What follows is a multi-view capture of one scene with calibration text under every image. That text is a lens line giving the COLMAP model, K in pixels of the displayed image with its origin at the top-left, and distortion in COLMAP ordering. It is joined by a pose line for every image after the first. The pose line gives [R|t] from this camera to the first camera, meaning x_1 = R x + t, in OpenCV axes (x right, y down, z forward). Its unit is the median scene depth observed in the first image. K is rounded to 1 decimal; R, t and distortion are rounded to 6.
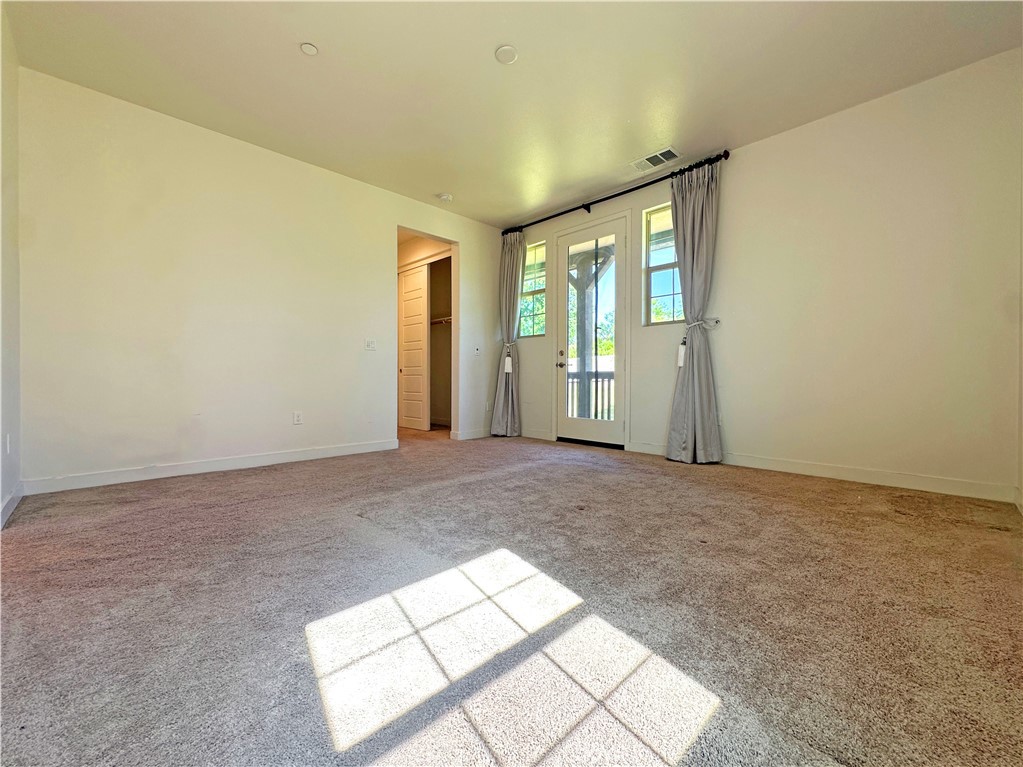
lens RADIAL K [[408.0, 0, 511.5], [0, 408.0, 383.5], [0, 0, 1]] dist [-0.009375, 0.000638]
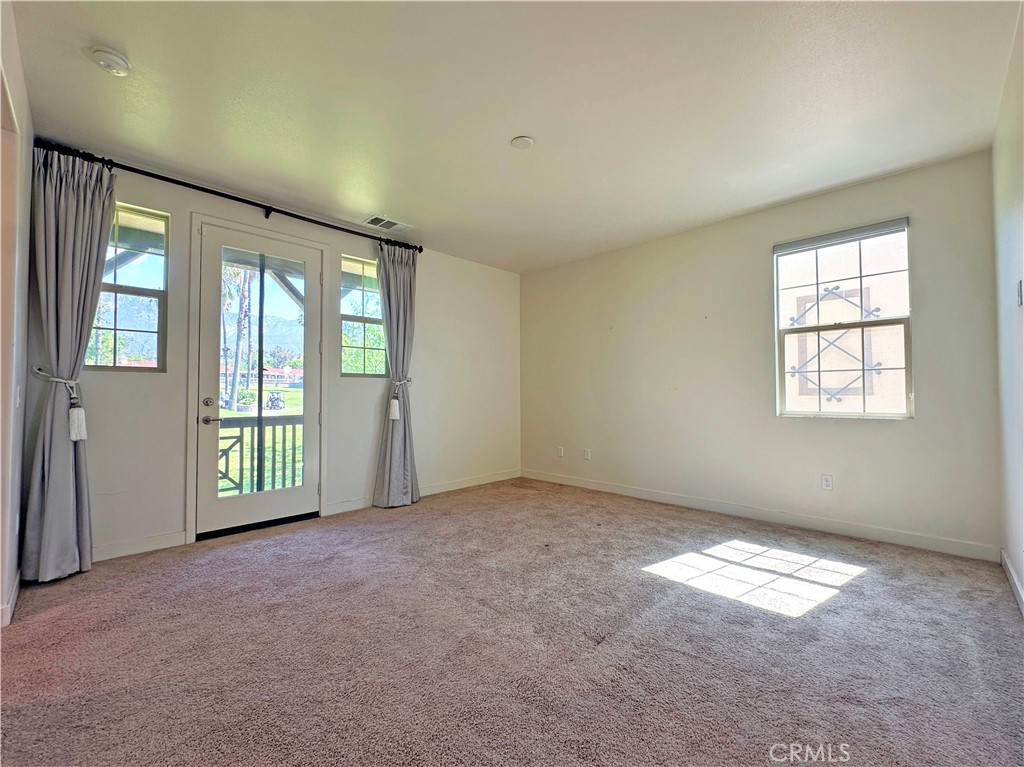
lens RADIAL K [[408.4, 0, 512.0], [0, 408.4, 383.5], [0, 0, 1]] dist [-0.009375, 0.000638]
pose [[0.017702, 0.030646, 0.999374, -0.651405], [0.024542, 0.999216, -0.031076, -0.090523], [-0.999542, 0.025077, 0.016936, 0.634875]]
